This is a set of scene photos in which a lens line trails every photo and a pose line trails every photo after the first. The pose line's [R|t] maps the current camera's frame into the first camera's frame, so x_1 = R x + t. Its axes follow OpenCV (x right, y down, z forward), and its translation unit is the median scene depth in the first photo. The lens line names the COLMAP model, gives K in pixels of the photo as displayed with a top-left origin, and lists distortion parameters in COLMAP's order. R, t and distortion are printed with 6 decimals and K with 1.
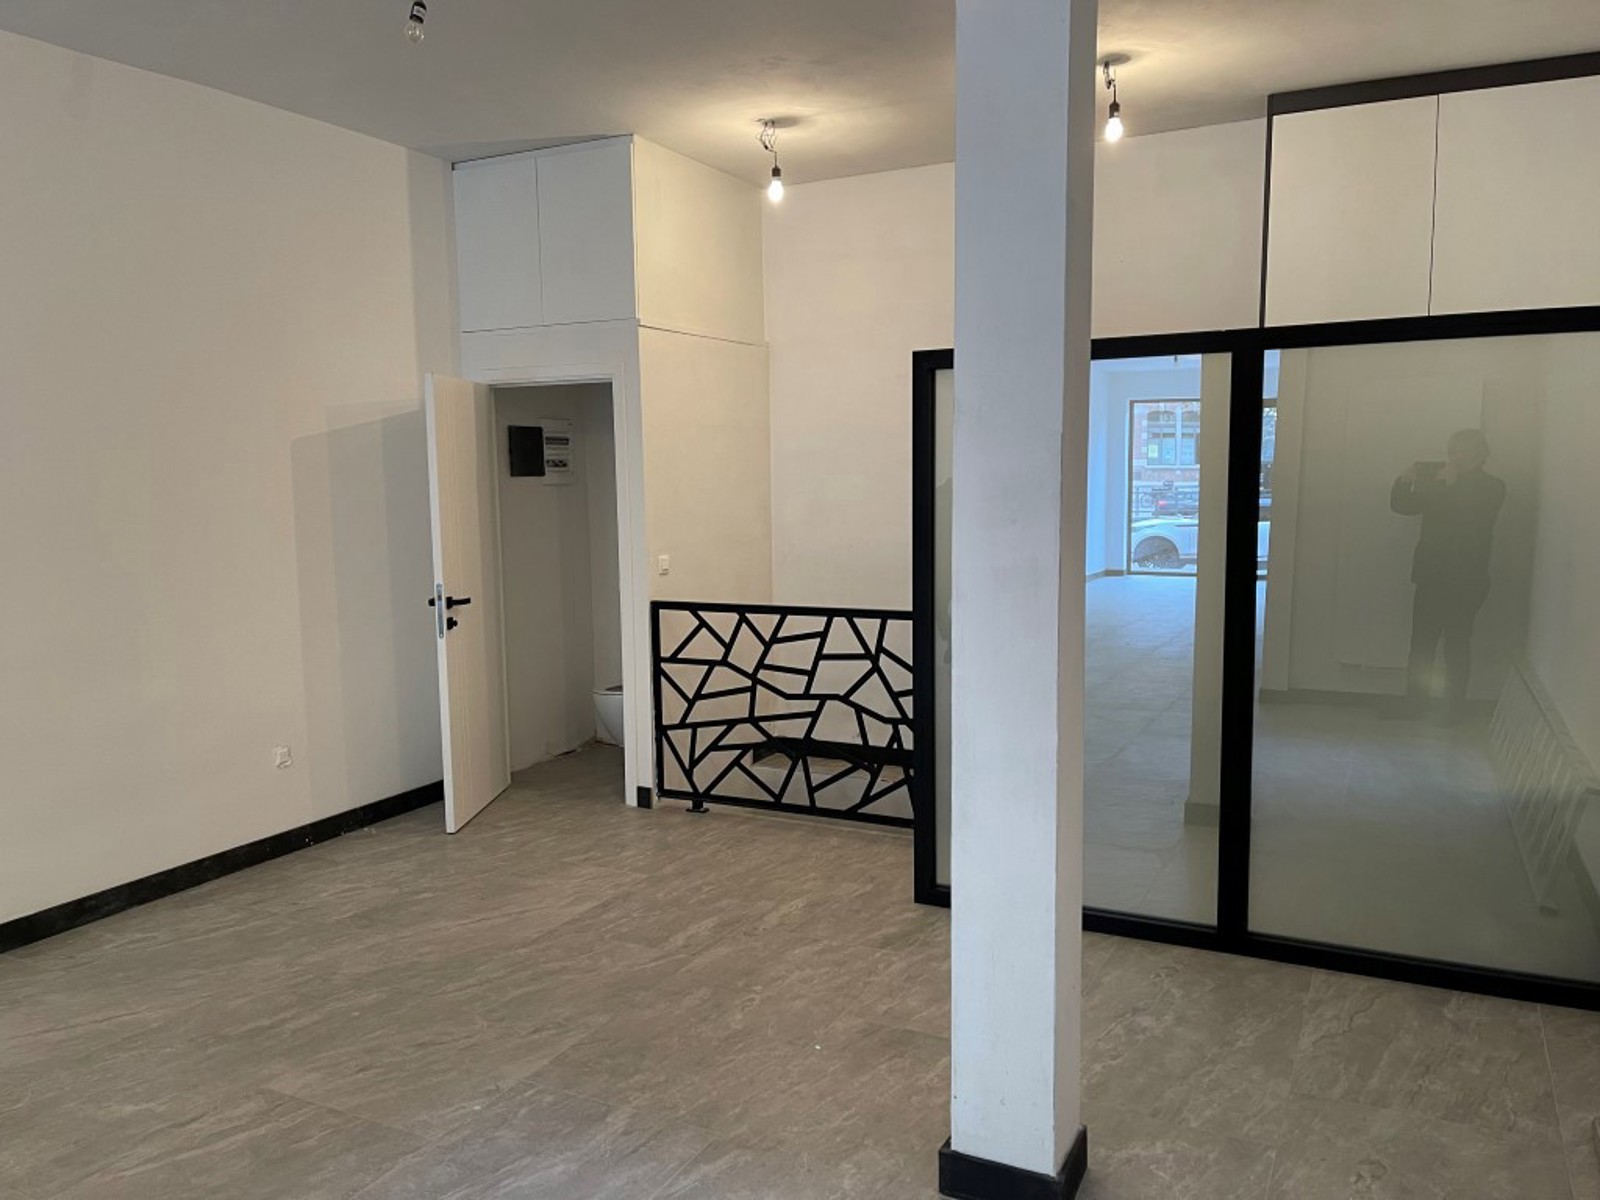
lens RADIAL K [[1218.8, 0, 797.0], [0, 1218.8, 592.4], [0, 0, 1]] dist [0.068316, -0.087569]
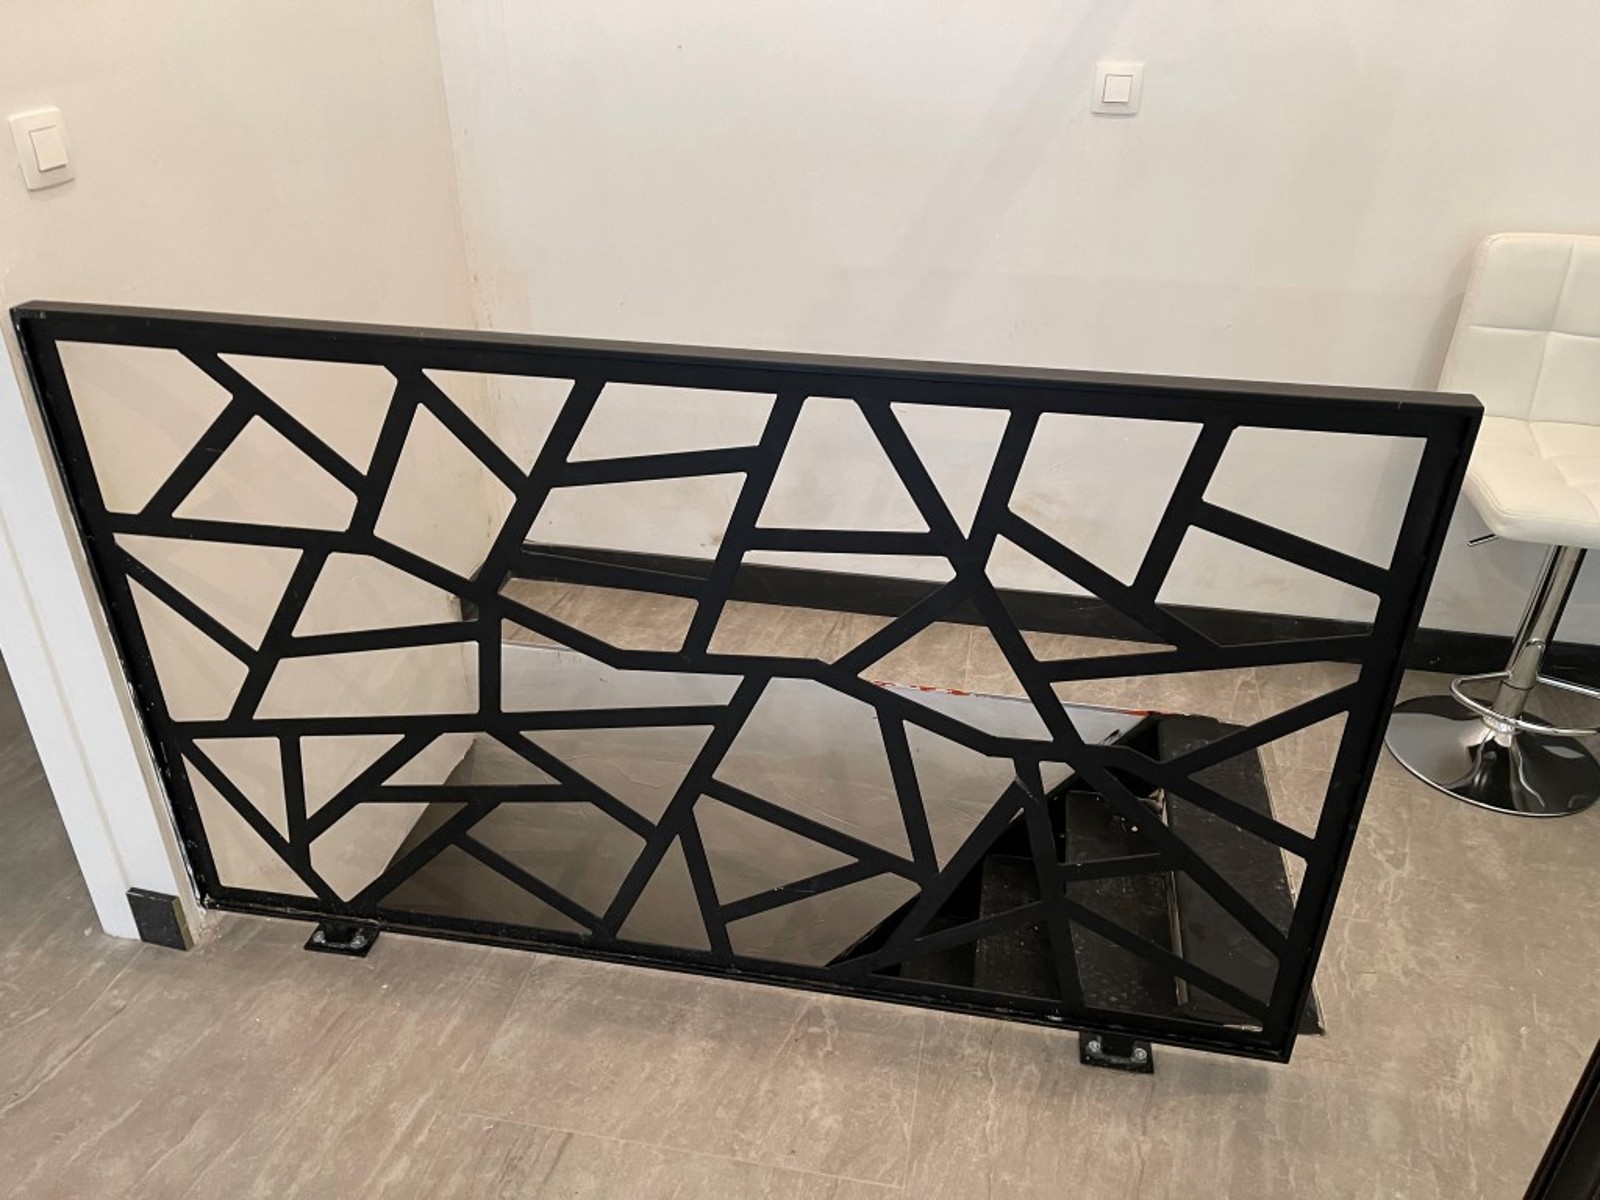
lens RADIAL K [[1218.8, 0, 808.0], [0, 1218.8, 609.1], [0, 0, 1]] dist [0.068316, -0.087569]
pose [[0.957097, -0.122421, 0.262637, -0.039220], [0.005150, 0.913415, 0.406997, -0.040483], [-0.289722, -0.388183, 0.874857, 0.741874]]
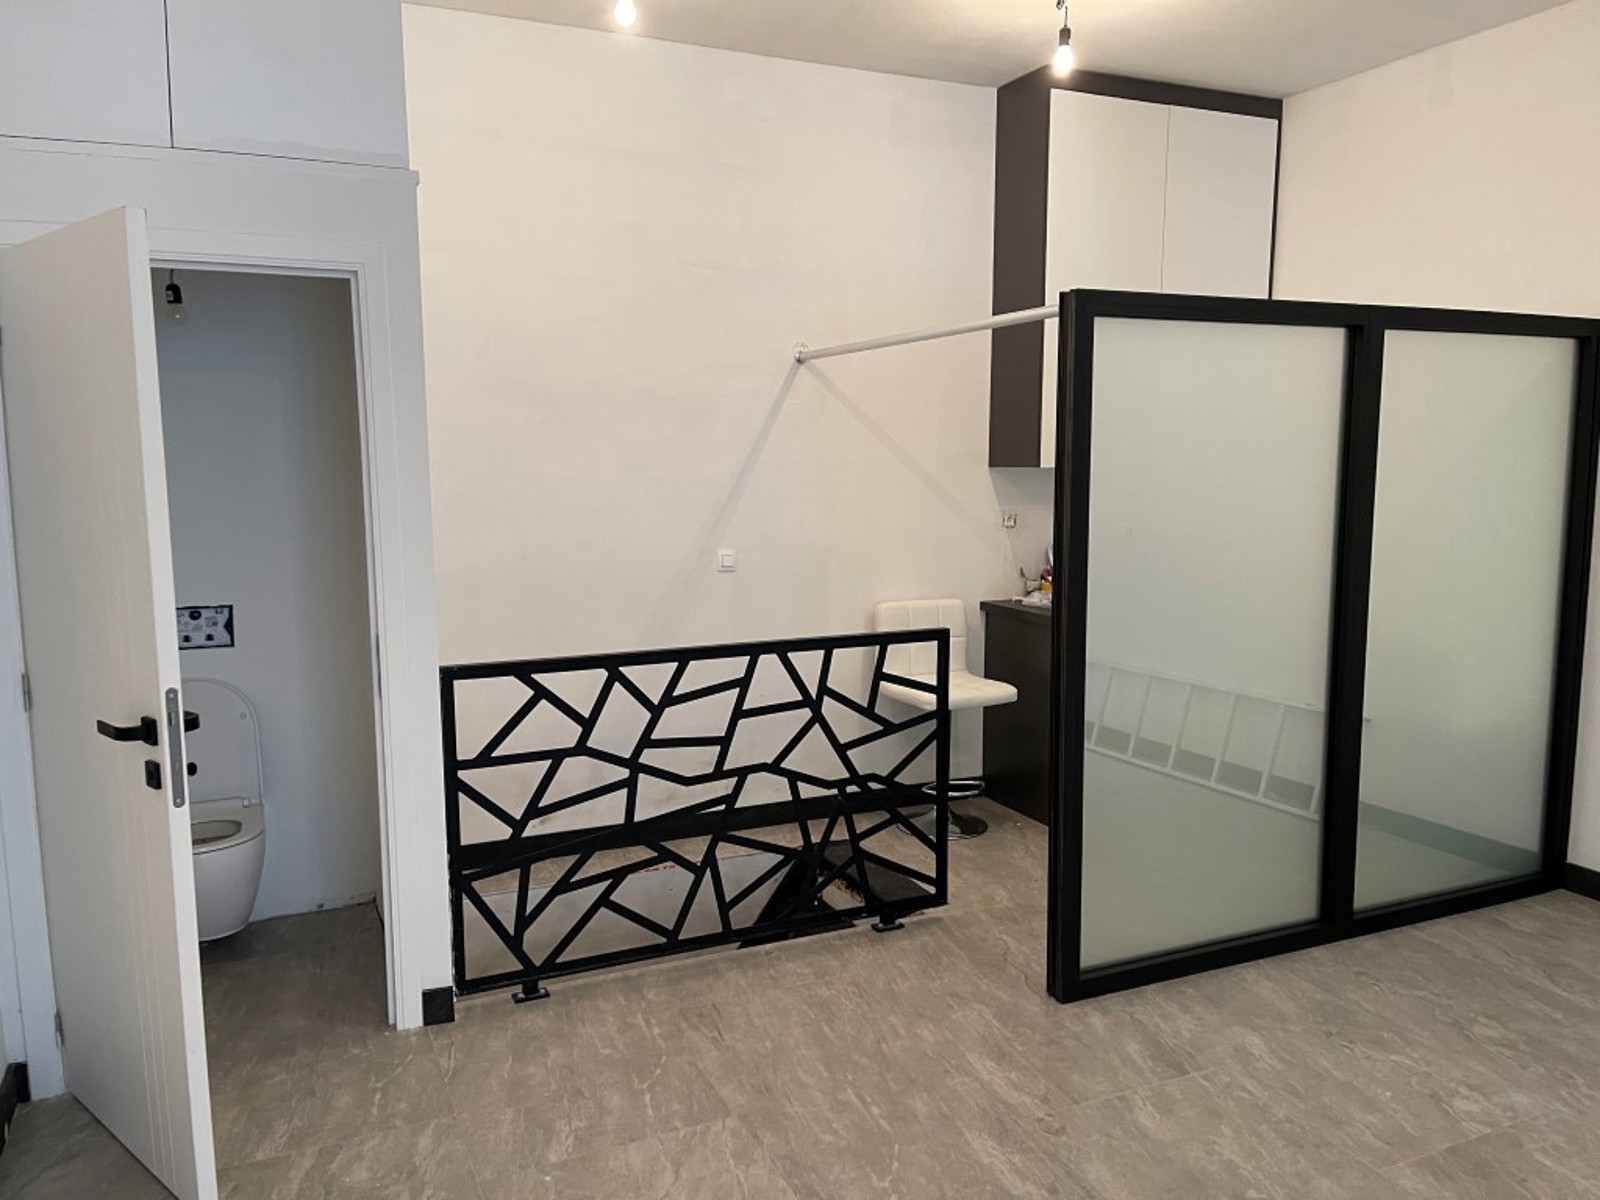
lens RADIAL K [[1218.8, 0, 798.4], [0, 1218.8, 615.6], [0, 0, 1]] dist [0.068316, -0.087569]
pose [[0.621096, -0.094805, 0.777979, -0.484395], [0.075815, 0.995269, 0.060758, -0.041924], [-0.780059, 0.021245, 0.625346, 0.528149]]
